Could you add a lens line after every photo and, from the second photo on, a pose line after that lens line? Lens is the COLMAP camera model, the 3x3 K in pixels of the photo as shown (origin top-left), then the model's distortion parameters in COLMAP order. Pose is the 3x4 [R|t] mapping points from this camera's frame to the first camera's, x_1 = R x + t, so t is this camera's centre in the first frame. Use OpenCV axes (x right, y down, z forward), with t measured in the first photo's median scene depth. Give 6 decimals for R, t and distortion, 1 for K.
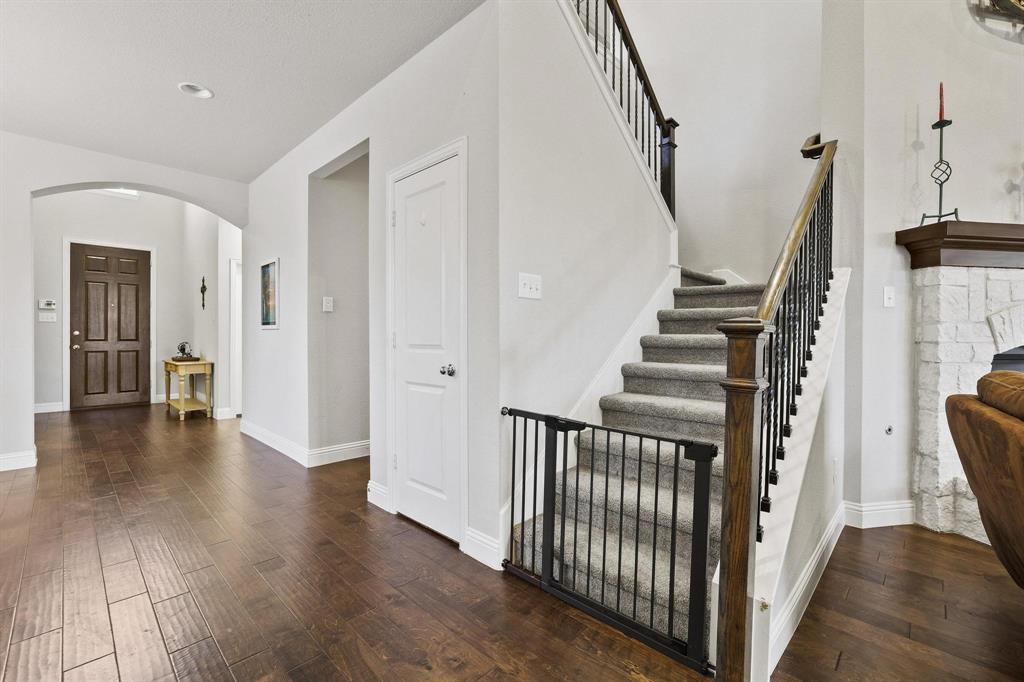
lens RADIAL K [[445.8, 0, 517.5], [0, 445.8, 335.3], [0, 0, 1]] dist [-0.040760, 0.017047]
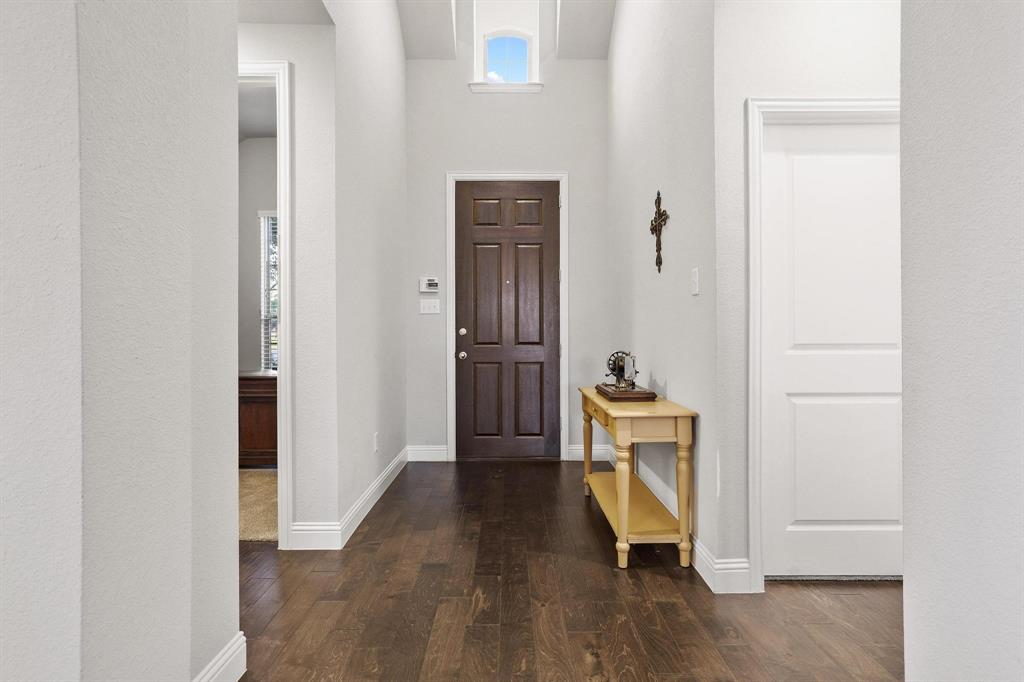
lens RADIAL K [[478.6, 0, 512.0], [0, 478.6, 341.0], [0, 0, 1]] dist [0.000499, 0.000013]
pose [[0.685656, 0.007184, -0.727890, -0.487502], [0.005279, 0.999876, 0.014841, -0.001501], [0.727907, -0.014018, 0.685533, 0.596576]]
